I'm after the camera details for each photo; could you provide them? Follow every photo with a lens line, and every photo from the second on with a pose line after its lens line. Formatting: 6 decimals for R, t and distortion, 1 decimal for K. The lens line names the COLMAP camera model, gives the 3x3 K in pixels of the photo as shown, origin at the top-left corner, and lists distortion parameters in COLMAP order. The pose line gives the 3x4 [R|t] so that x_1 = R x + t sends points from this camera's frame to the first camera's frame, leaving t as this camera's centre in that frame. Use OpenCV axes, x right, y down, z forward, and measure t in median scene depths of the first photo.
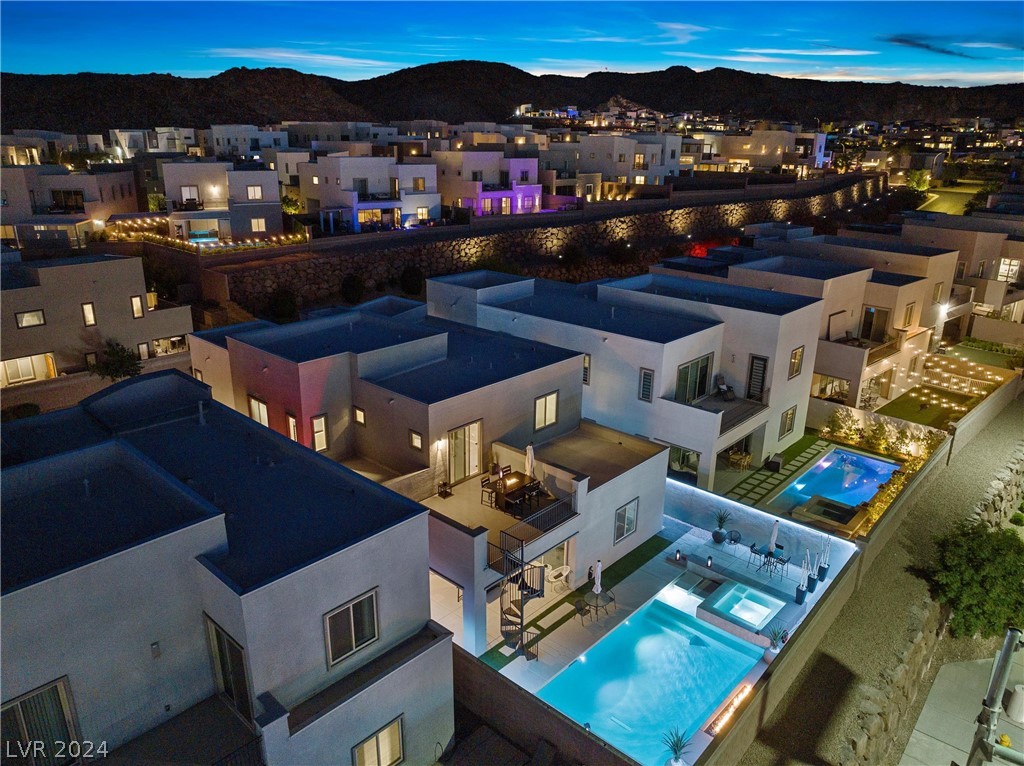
lens RADIAL K [[721.1, 0, 512.0], [0, 721.1, 383.0], [0, 0, 1]] dist [-0.030422, 0.003855]
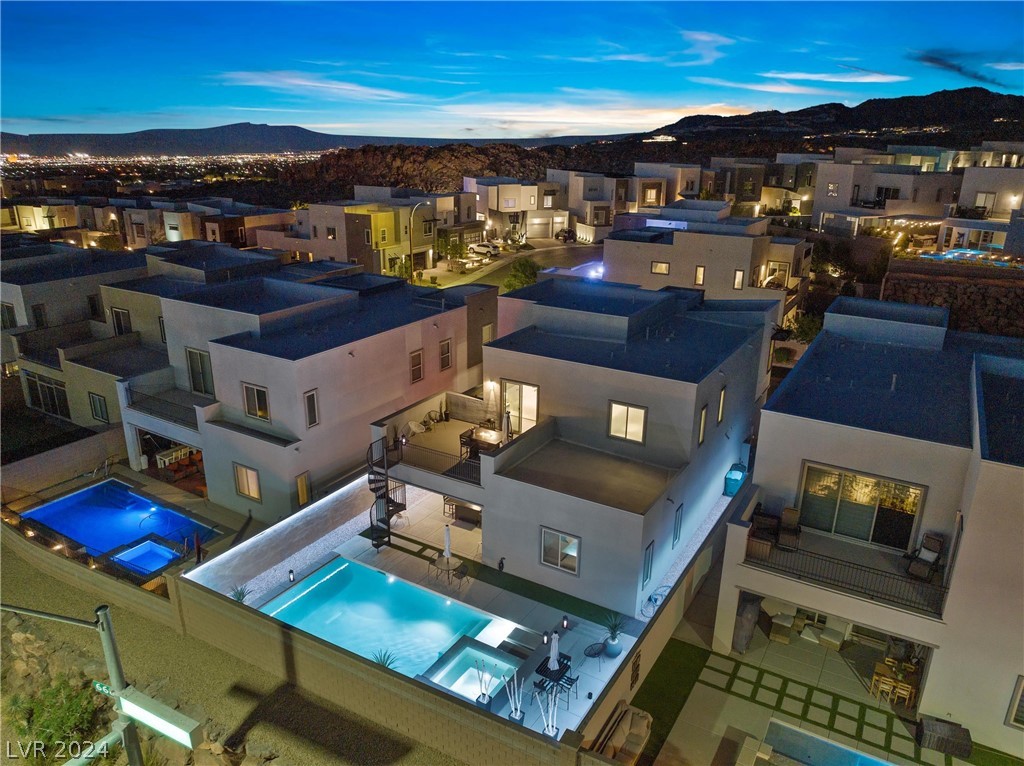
lens RADIAL K [[704.7, 0, 512.0], [0, 704.7, 383.0], [0, 0, 1]] dist [-0.033061, 0.001733]
pose [[0.202316, 0.311432, -0.928482, 0.564657], [-0.319036, 0.917328, 0.238173, -0.117287], [0.925897, 0.248032, 0.284948, 0.414634]]
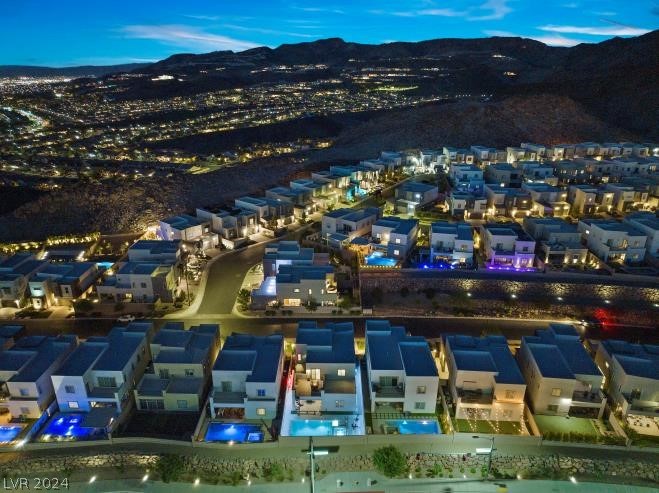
lens RADIAL K [[453.5, 0, 329.5], [0, 453.5, 246.5], [0, 0, 1]] dist [-0.033061, 0.001733]
pose [[0.676662, 0.262112, -0.688059, 1.152522], [-0.241446, 0.961809, 0.128949, -0.706252], [0.695580, 0.078874, 0.714106, -0.728427]]
